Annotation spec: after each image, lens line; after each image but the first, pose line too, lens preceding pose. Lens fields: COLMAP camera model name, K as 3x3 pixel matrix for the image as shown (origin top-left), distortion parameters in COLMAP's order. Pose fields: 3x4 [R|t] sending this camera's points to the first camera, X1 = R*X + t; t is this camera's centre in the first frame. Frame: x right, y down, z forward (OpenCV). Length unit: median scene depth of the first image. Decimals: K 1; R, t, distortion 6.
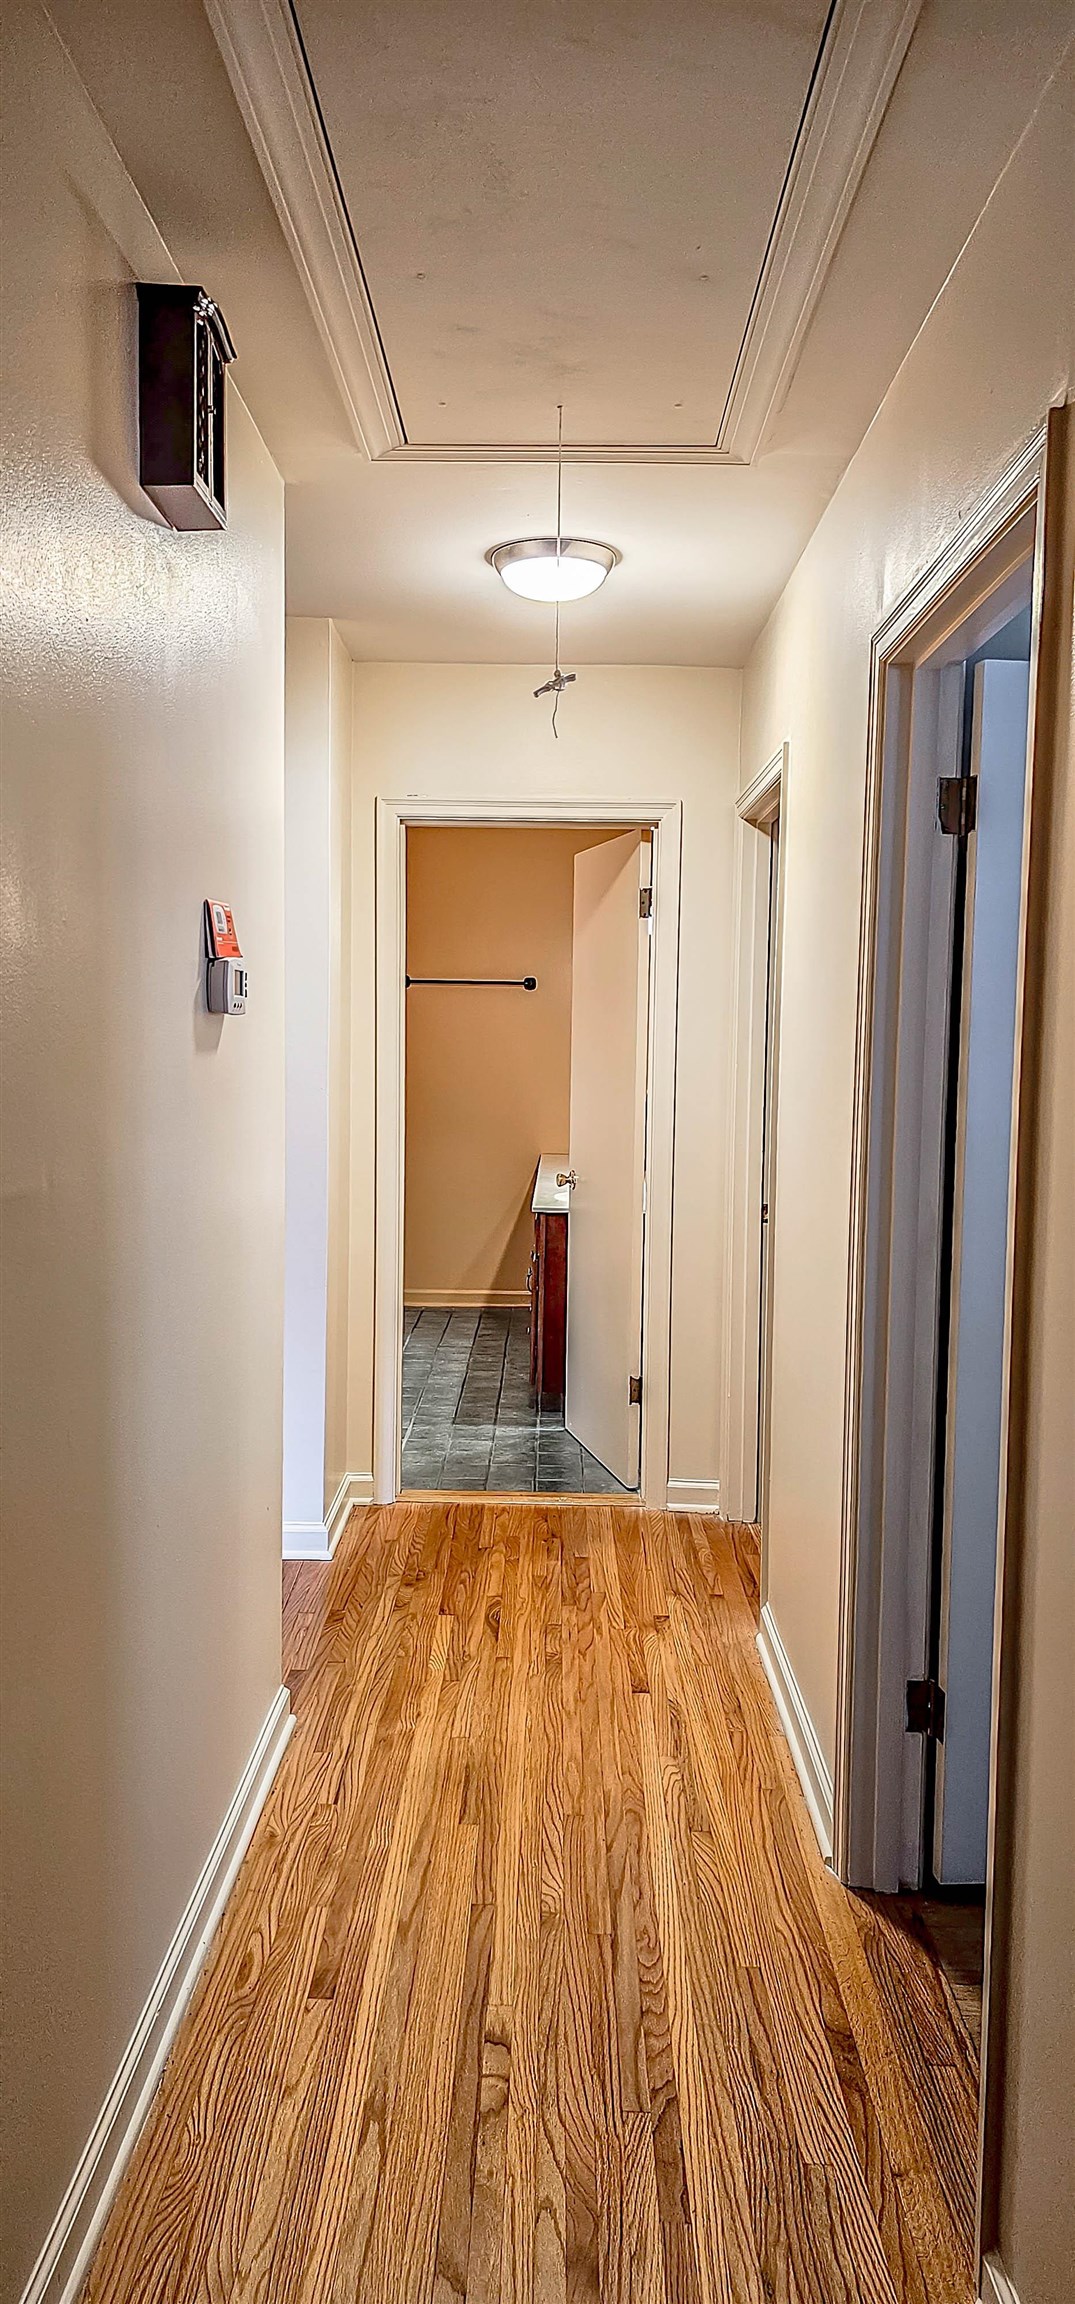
lens RADIAL K [[1527.8, 0, 538.6], [0, 1527.8, 1153.5], [0, 0, 1]] dist [0.069259, -0.073414]
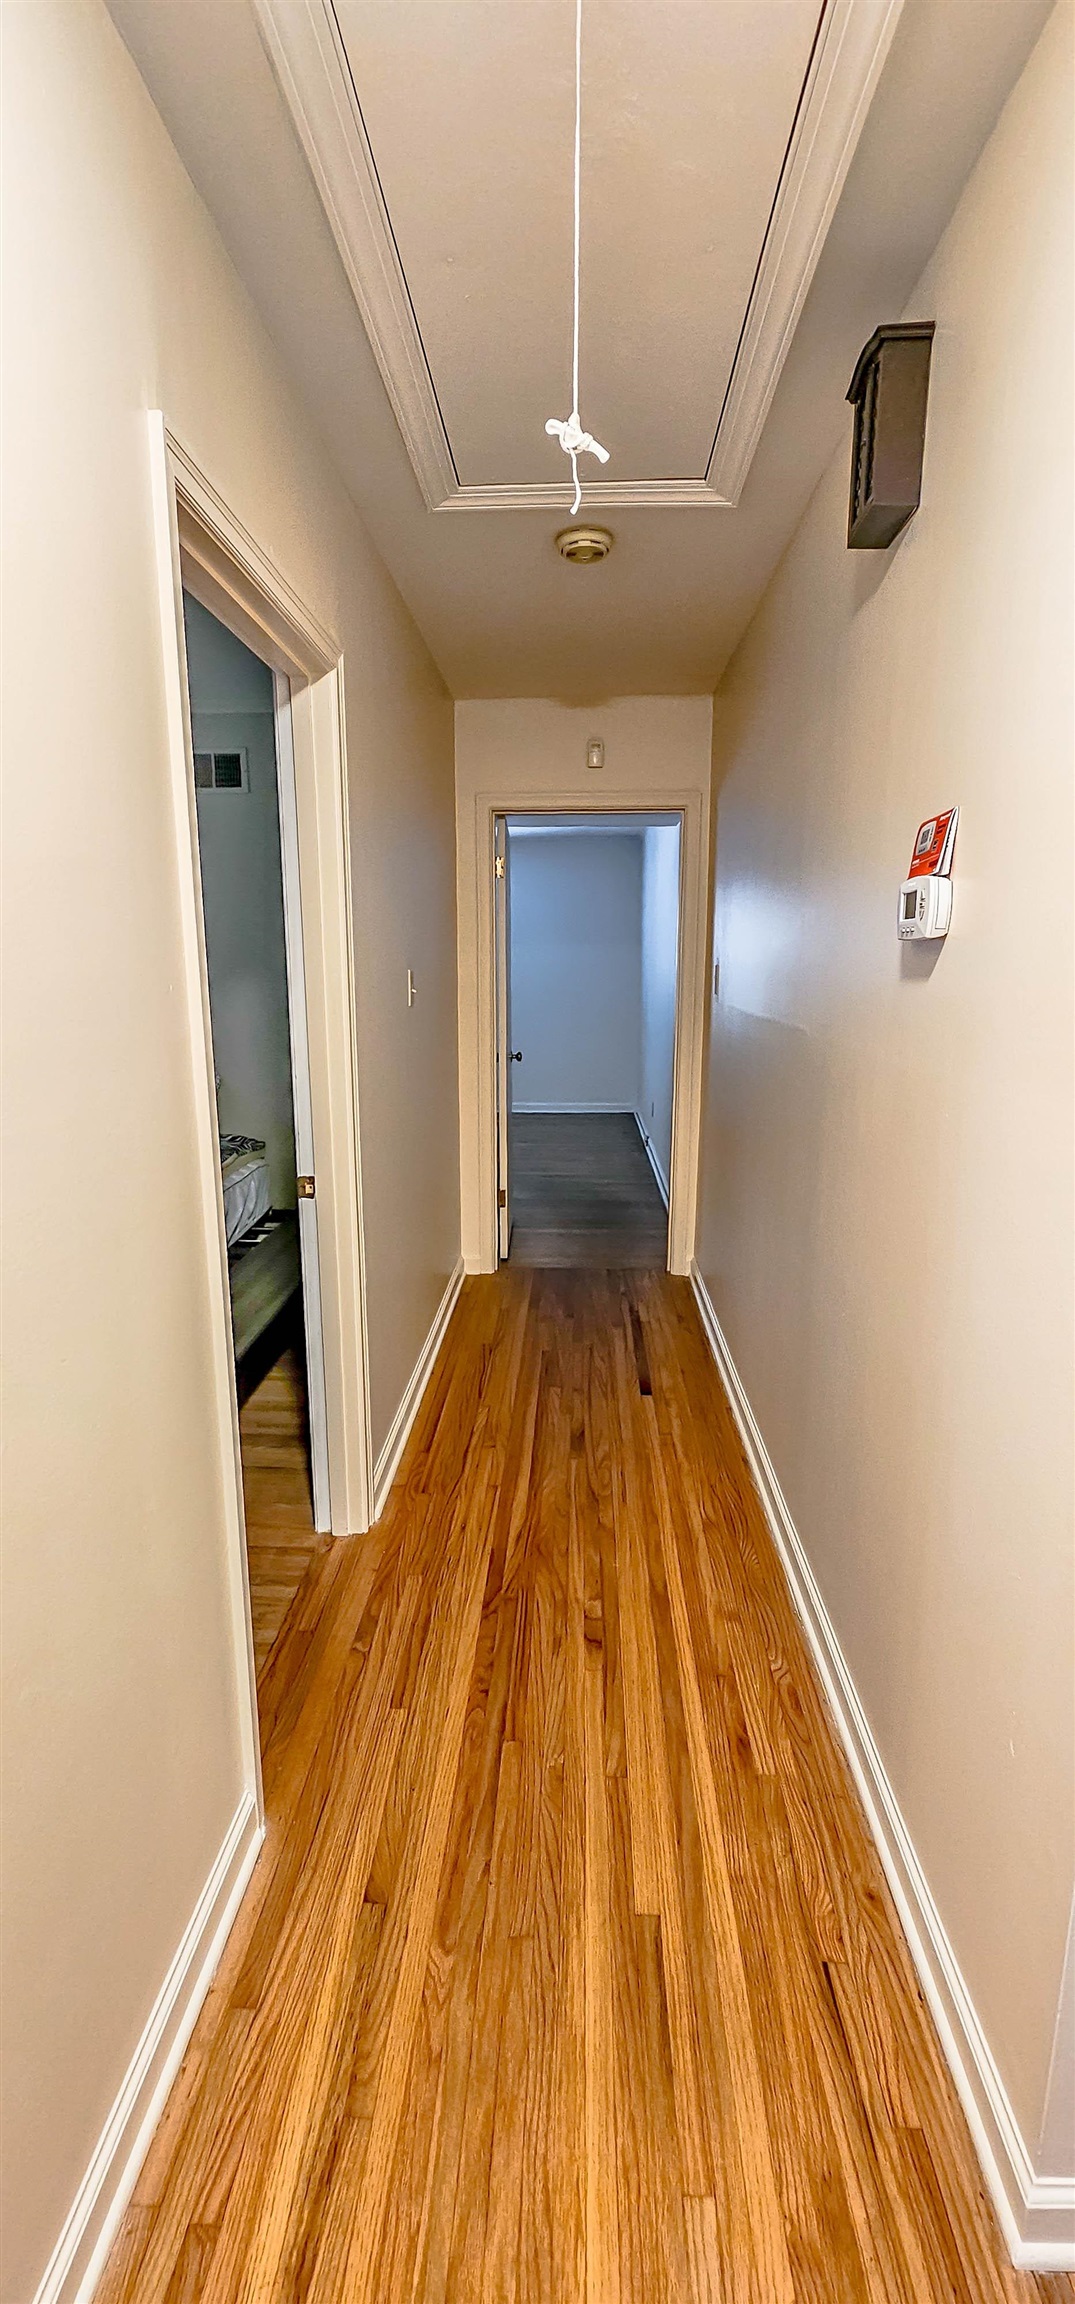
lens RADIAL K [[939.1, 0, 531.6], [0, 939.1, 1148.8], [0, 0, 1]] dist [-0.004003, -0.000344]
pose [[-0.999092, -0.021840, 0.036592, 0.009345], [-0.010734, 0.959978, 0.279869, -0.124647], [-0.041240, 0.279222, -0.959341, 1.572760]]
